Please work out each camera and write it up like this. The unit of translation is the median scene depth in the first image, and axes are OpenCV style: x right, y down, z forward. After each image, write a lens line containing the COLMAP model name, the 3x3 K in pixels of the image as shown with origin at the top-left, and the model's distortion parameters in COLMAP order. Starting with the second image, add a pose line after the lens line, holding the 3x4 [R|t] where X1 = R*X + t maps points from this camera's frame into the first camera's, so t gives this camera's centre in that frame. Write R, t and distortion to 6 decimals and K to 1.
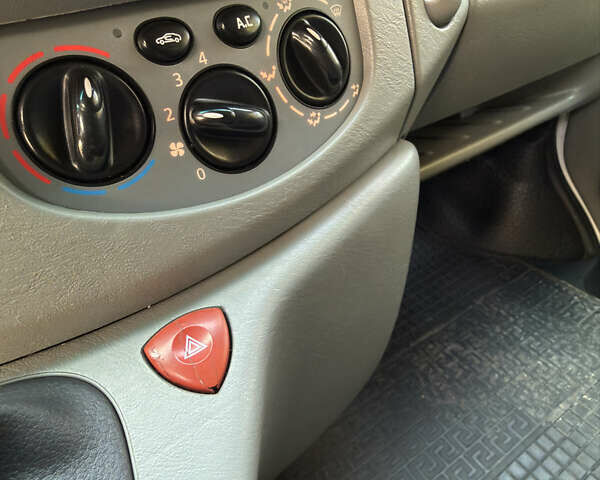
lens RADIAL K [[390.1, 0, 300.2], [0, 390.1, 224.2], [0, 0, 1]] dist [0.002574, 0.000883]
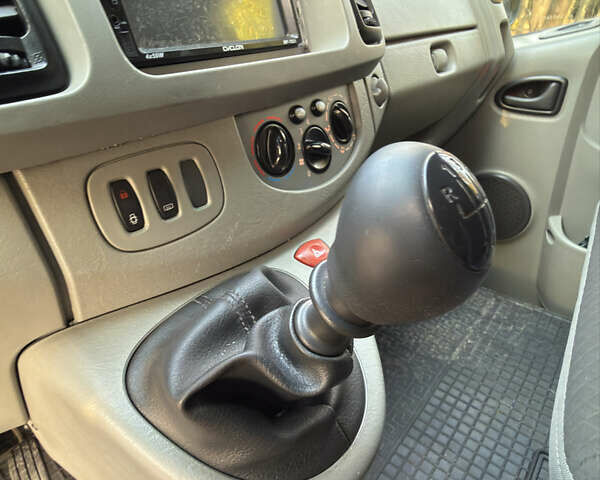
lens RADIAL K [[390.1, 0, 300.2], [0, 390.1, 224.2], [0, 0, 1]] dist [0.002574, 0.000883]
pose [[0.952362, -0.078127, 0.294792, -0.300777], [0.119153, 0.985120, -0.123860, 0.127238], [-0.280729, 0.153085, 0.947500, -0.305683]]
